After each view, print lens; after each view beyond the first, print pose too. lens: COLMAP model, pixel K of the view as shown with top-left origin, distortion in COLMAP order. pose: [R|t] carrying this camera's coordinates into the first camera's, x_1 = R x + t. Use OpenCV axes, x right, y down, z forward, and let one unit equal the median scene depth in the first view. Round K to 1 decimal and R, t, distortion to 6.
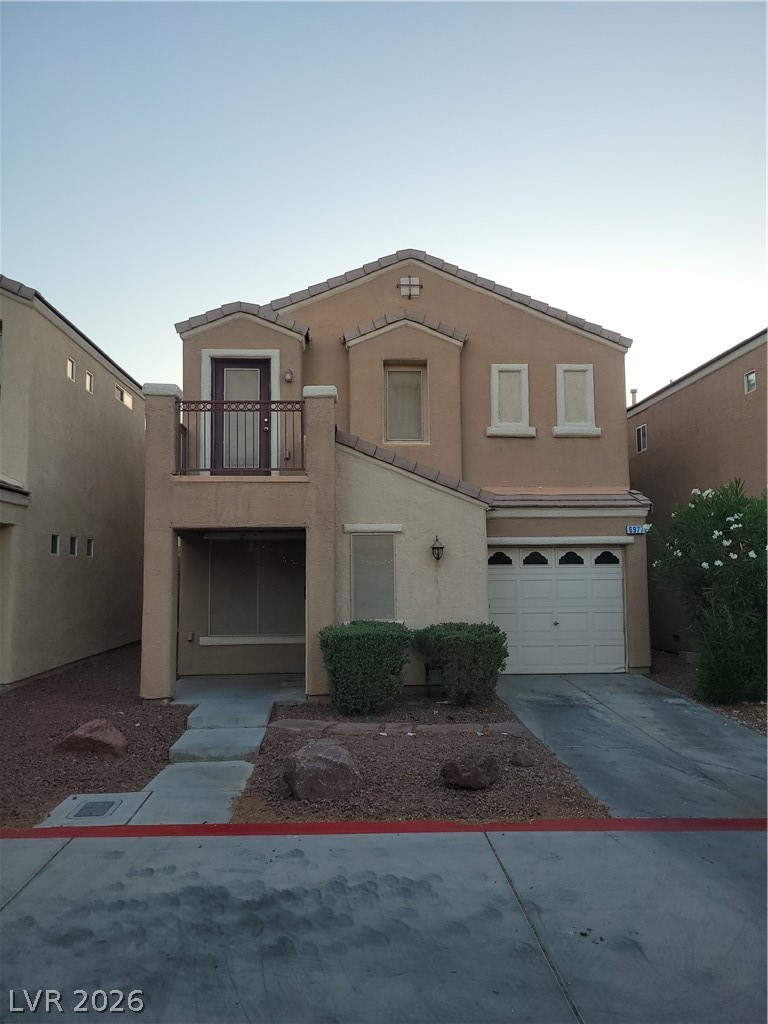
lens RADIAL K [[767.9, 0, 384.1], [0, 767.9, 496.4], [0, 0, 1]] dist [0.034155, 0.000964]
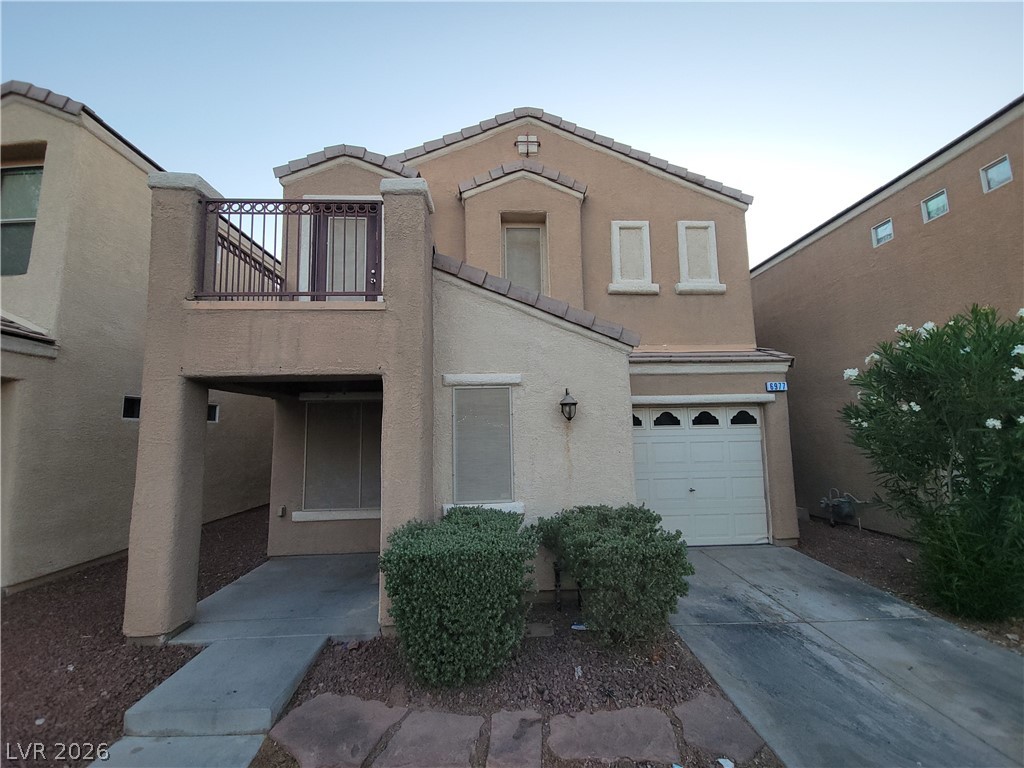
lens RADIAL K [[414.3, 0, 512.0], [0, 414.3, 384.0], [0, 0, 1]] dist [0.014900, -0.012081]
pose [[0.999938, -0.009648, -0.005584, 0.014369], [0.009567, 0.999852, -0.014274, 0.044057], [0.005721, 0.014220, 0.999883, 0.499767]]
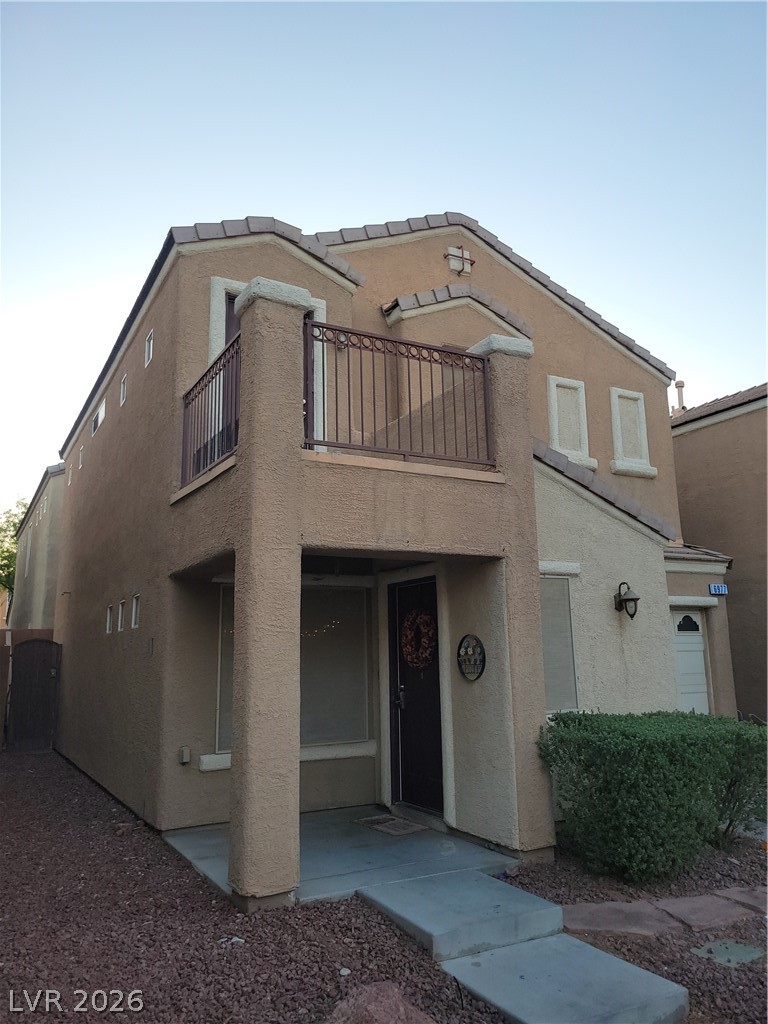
lens RADIAL K [[767.9, 0, 384.1], [0, 767.9, 496.4], [0, 0, 1]] dist [0.034155, 0.000964]
pose [[0.903678, 0.079619, 0.420746, -0.354549], [-0.032353, 0.992449, -0.118316, 0.053563], [-0.426989, 0.093307, 0.899430, 0.392770]]
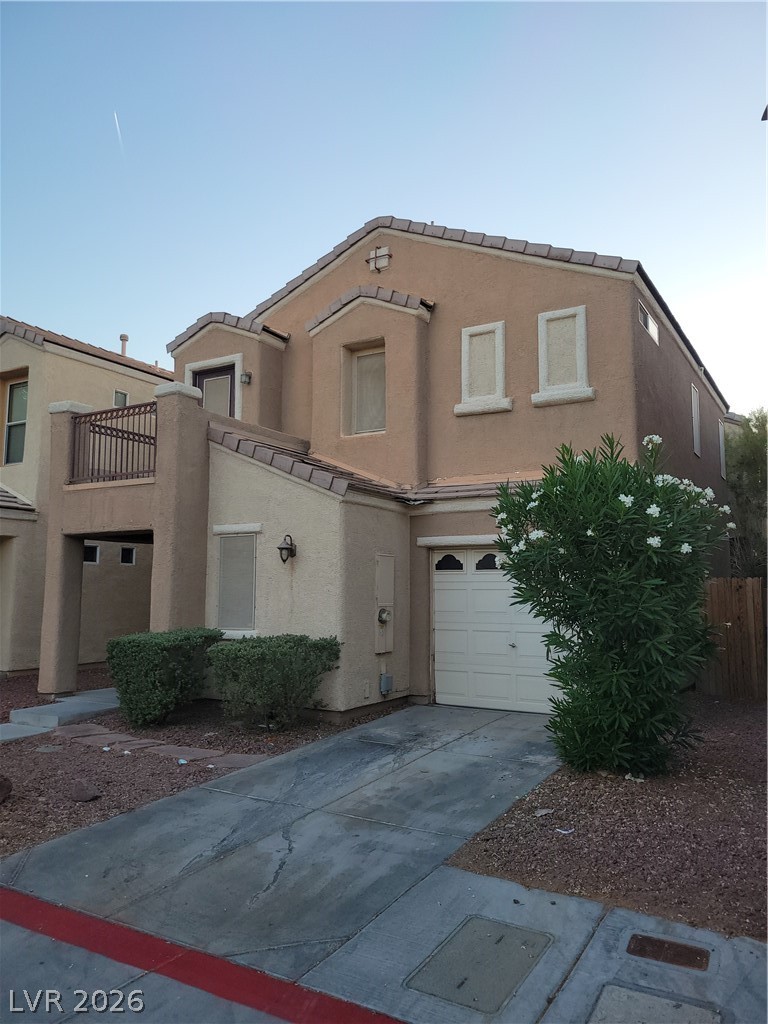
lens RADIAL K [[767.9, 0, 384.1], [0, 767.9, 496.4], [0, 0, 1]] dist [0.034155, 0.000964]
pose [[0.831155, -0.057869, -0.553022, 0.546688], [0.043553, 0.998289, -0.039004, 0.039147], [0.554333, 0.008332, 0.832253, 0.278860]]
